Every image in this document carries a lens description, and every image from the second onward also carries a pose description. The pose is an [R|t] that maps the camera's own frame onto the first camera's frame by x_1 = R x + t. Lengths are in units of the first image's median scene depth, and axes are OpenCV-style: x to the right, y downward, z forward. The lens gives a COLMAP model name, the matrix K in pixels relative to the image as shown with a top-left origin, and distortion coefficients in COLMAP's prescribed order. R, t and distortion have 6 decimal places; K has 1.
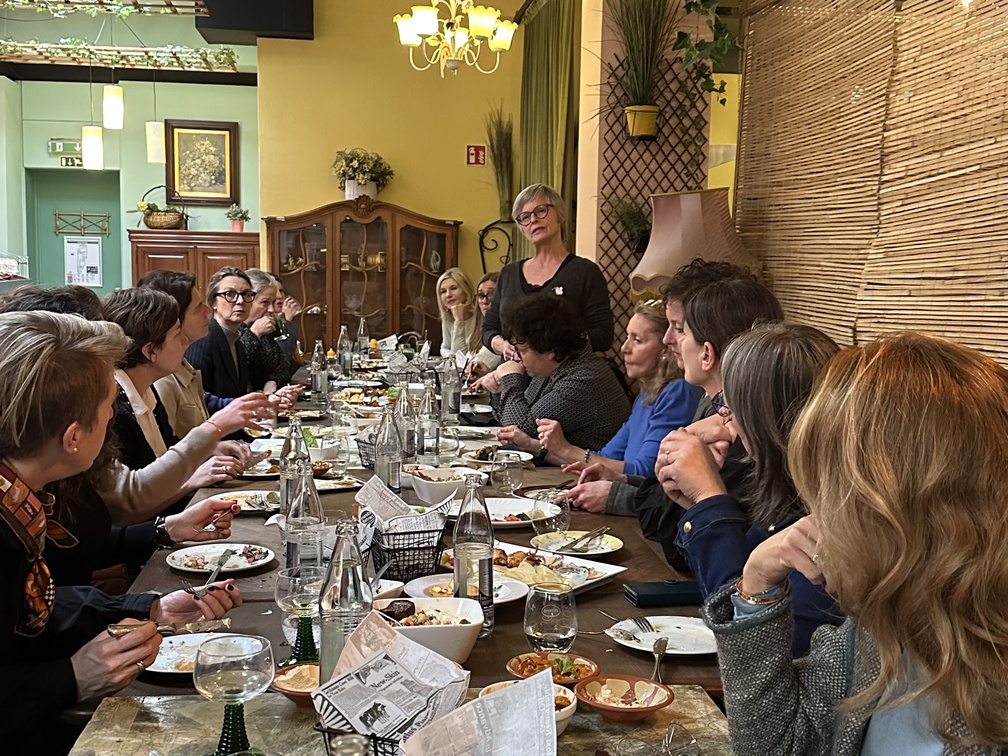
lens RADIAL K [[1222.3, 0, 503.7], [0, 1222.3, 380.4], [0, 0, 1]] dist [0.162128, 0.000000]
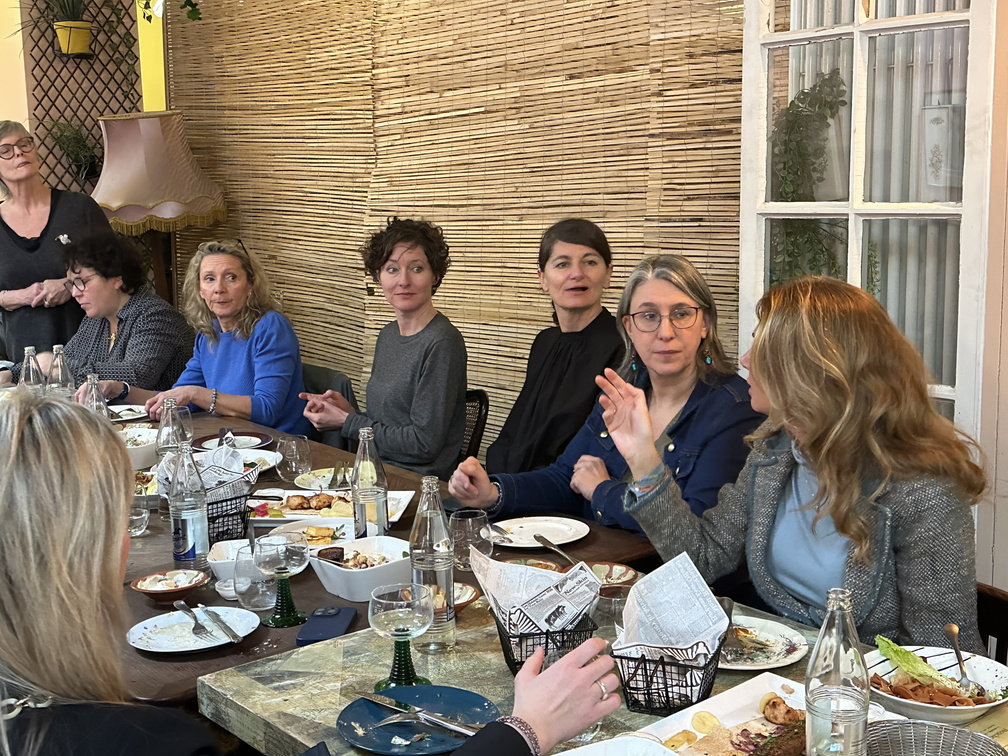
lens RADIAL K [[1306.3, 0, 498.2], [0, 1306.3, 381.5], [0, 0, 1]] dist [0.088262, 0.000000]
pose [[0.838393, -0.121926, 0.531255, -0.244143], [0.082467, 0.991815, 0.097482, -0.031871], [-0.538792, -0.037917, 0.841585, -0.032224]]
